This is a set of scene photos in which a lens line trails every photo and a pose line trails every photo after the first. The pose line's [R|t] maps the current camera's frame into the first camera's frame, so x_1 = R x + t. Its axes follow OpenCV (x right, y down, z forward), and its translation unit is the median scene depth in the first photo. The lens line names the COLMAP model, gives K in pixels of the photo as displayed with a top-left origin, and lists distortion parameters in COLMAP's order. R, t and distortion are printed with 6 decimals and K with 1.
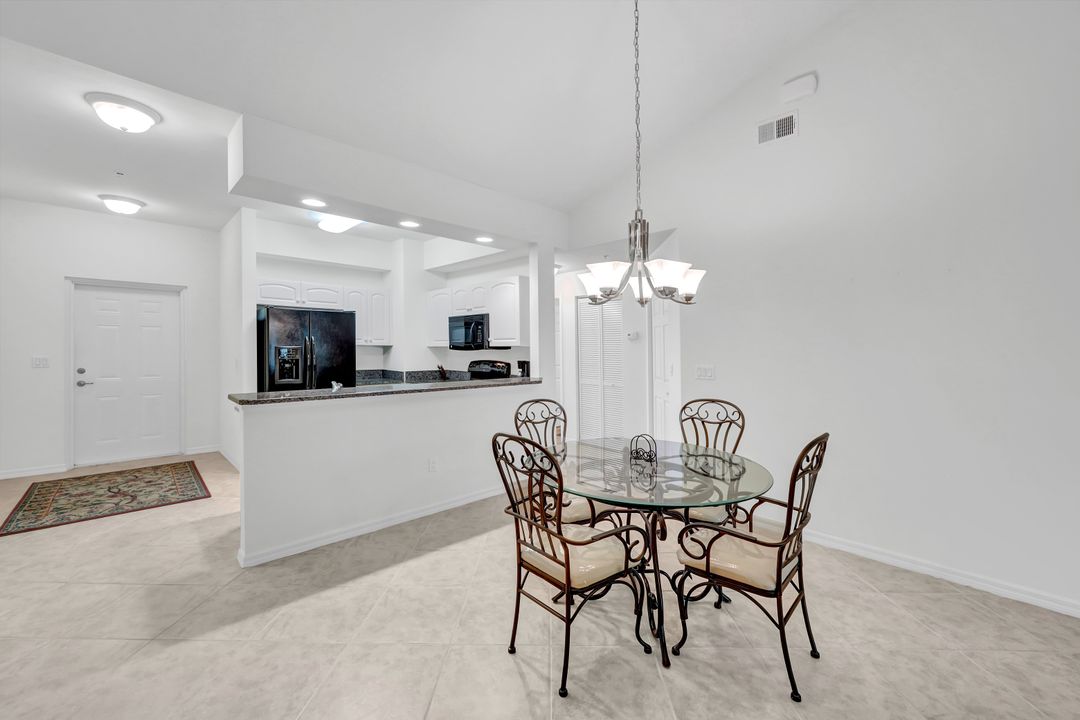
lens RADIAL K [[434.5, 0, 537.4], [0, 434.5, 347.4], [0, 0, 1]] dist [-0.001788, -0.000307]
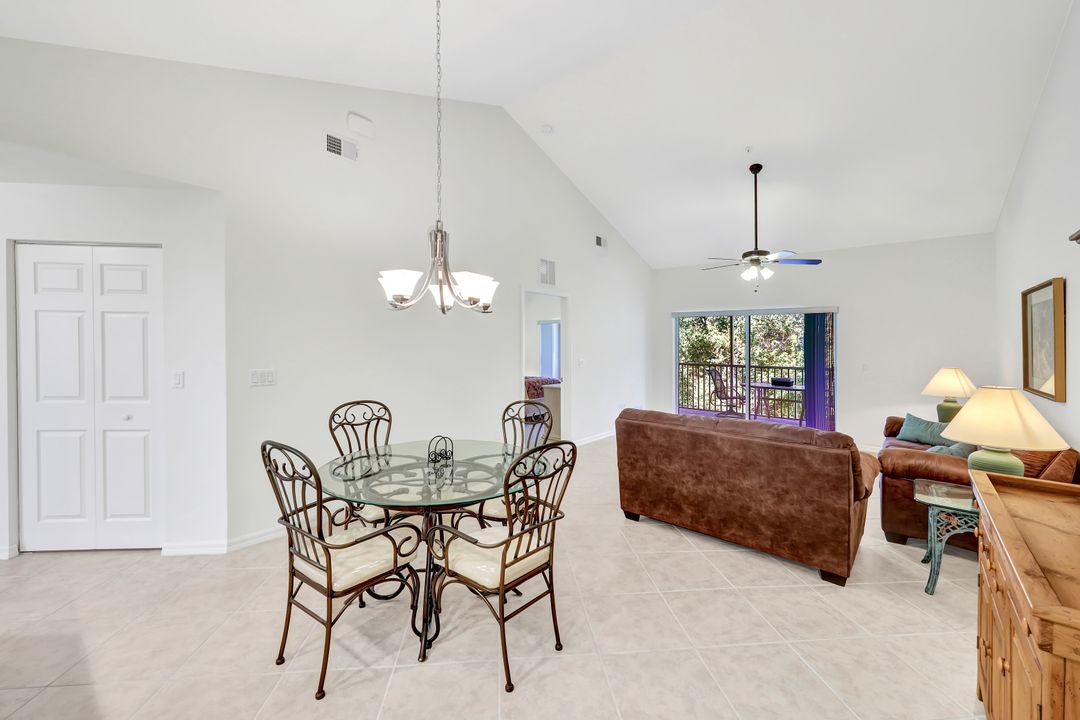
lens RADIAL K [[442.6, 0, 538.5], [0, 442.6, 337.2], [0, 0, 1]] dist [0.000645, -0.000183]
pose [[-0.119090, 0.006951, 0.992859, -0.395690], [-0.010230, 0.999914, -0.008227, -0.014786], [-0.992831, -0.011136, -0.119009, 0.416543]]
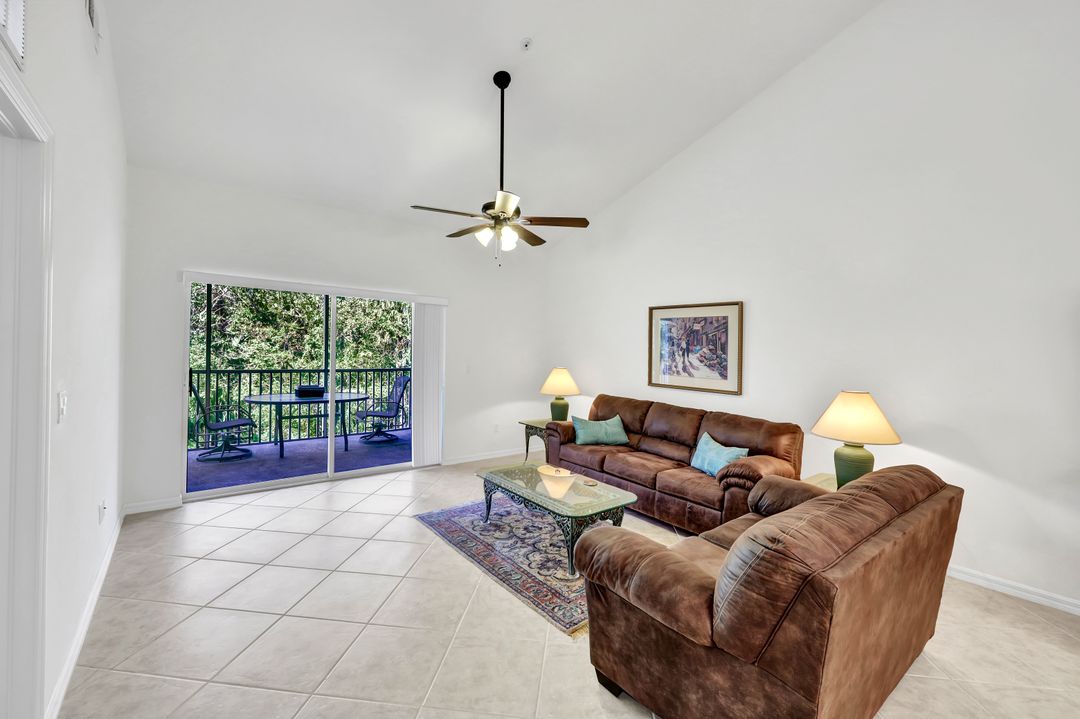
lens RADIAL K [[433.0, 0, 536.6], [0, 433.0, 349.5], [0, 0, 1]] dist [-0.000915, -0.000162]
pose [[-0.996956, -0.033608, 0.070345, 0.478305], [-0.033309, 0.999430, 0.005428, -0.013656], [-0.070488, 0.003068, -0.997508, 0.449704]]
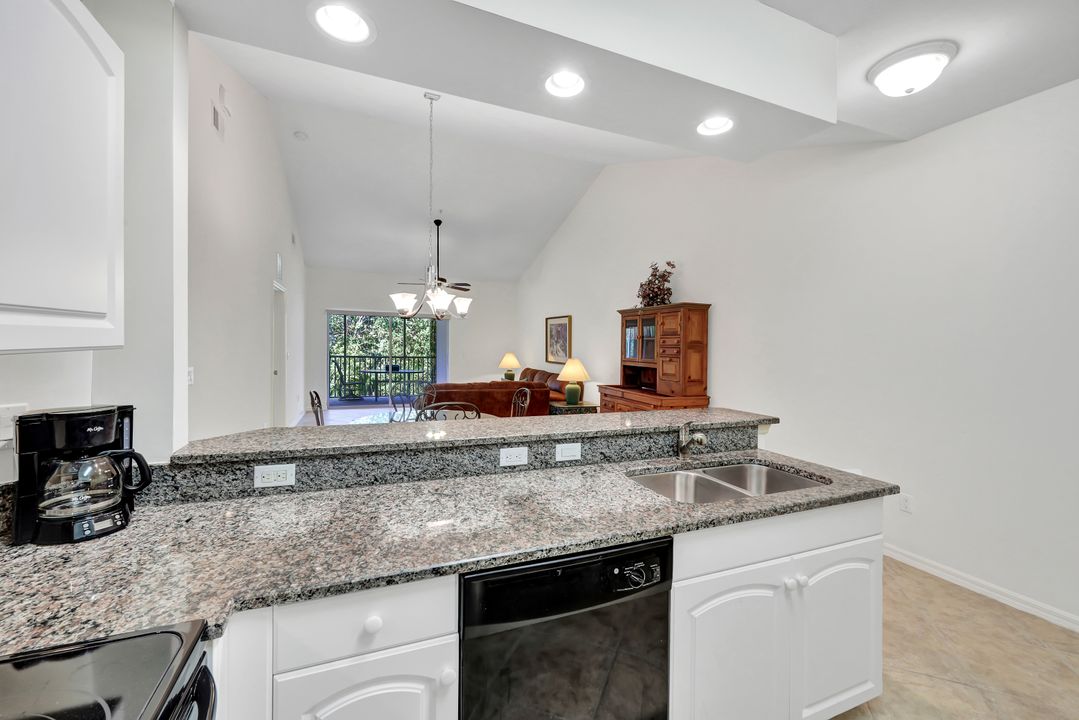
lens RADIAL K [[440.0, 0, 536.6], [0, 440.0, 348.3], [0, 0, 1]] dist [-0.000371, 0.000025]
pose [[-0.930084, -0.030027, 0.366119, -0.316897], [-0.027561, 0.999549, 0.011962, -0.010674], [-0.366313, 0.001035, -0.930491, 1.103164]]
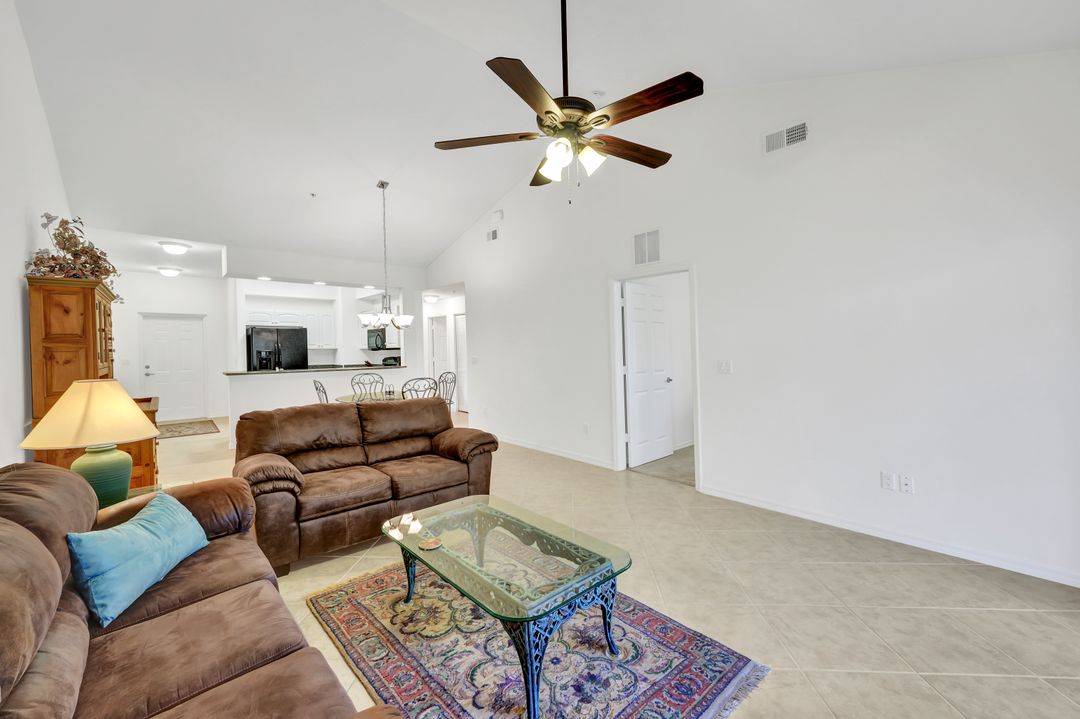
lens RADIAL K [[434.5, 0, 537.4], [0, 434.5, 346.9], [0, 0, 1]] dist [-0.001788, -0.000307]
pose [[0.998985, -0.018771, -0.040938, 0.557006], [0.018673, 0.999822, -0.002776, 0.008755], [0.040982, 0.002008, 0.999158, -0.648466]]
